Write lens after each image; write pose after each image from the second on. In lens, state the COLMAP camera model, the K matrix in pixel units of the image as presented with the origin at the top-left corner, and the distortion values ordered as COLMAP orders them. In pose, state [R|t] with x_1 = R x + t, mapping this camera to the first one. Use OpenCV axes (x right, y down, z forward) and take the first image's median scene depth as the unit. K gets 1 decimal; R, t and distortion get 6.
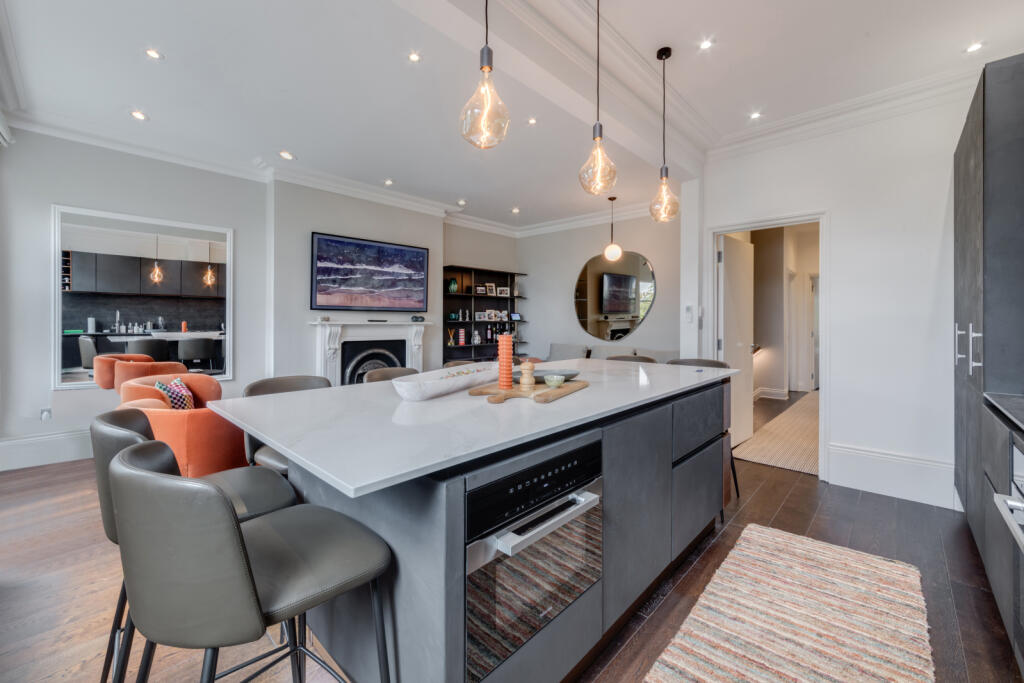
lens RADIAL K [[408.2, 0, 511.5], [0, 408.2, 323.7], [0, 0, 1]] dist [-0.000863, -0.000107]
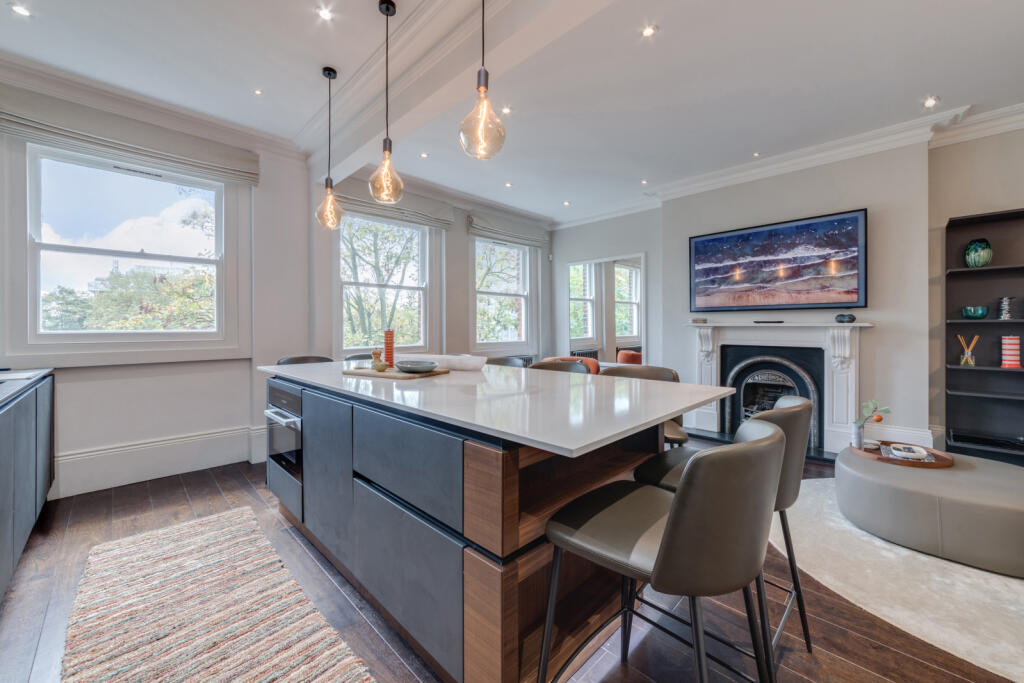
lens RADIAL K [[408.2, 0, 511.5], [0, 408.2, 323.7], [0, 0, 1]] dist [-0.000863, -0.000107]
pose [[-0.040220, -0.001223, -0.999190, 0.509566], [0.004042, 0.999991, -0.001386, -0.004692], [0.999183, -0.004095, -0.040215, 0.522421]]
